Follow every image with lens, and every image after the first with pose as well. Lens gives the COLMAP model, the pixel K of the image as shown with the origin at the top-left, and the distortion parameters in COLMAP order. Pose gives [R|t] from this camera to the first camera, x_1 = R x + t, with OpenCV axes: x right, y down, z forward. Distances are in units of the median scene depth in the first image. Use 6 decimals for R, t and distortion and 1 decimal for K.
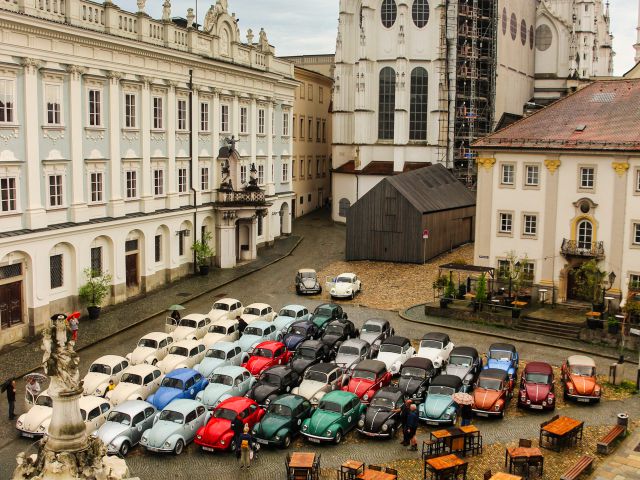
lens RADIAL K [[695.4, 0, 320.0], [0, 695.4, 240.0], [0, 0, 1]] dist [-0.193430, 0.002503]
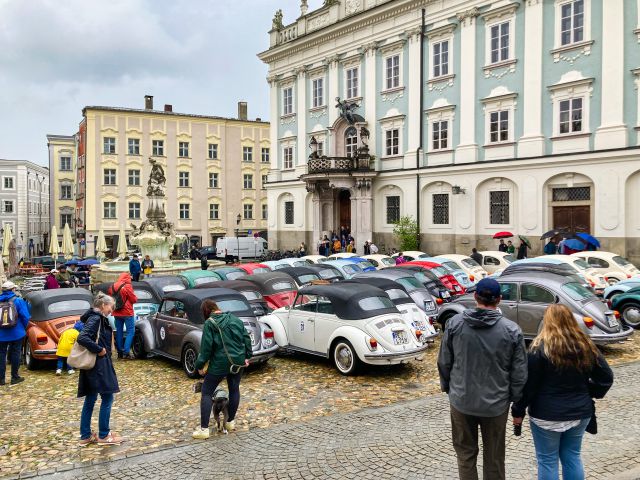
lens RADIAL K [[695.4, 0, 320.0], [0, 695.4, 240.0], [0, 0, 1]] dist [-0.193430, 0.002503]
pose [[-0.517879, 0.250733, -0.817884, 0.709515], [0.103045, 0.967404, 0.231323, -0.195436], [0.849225, 0.035519, -0.526835, 1.478484]]
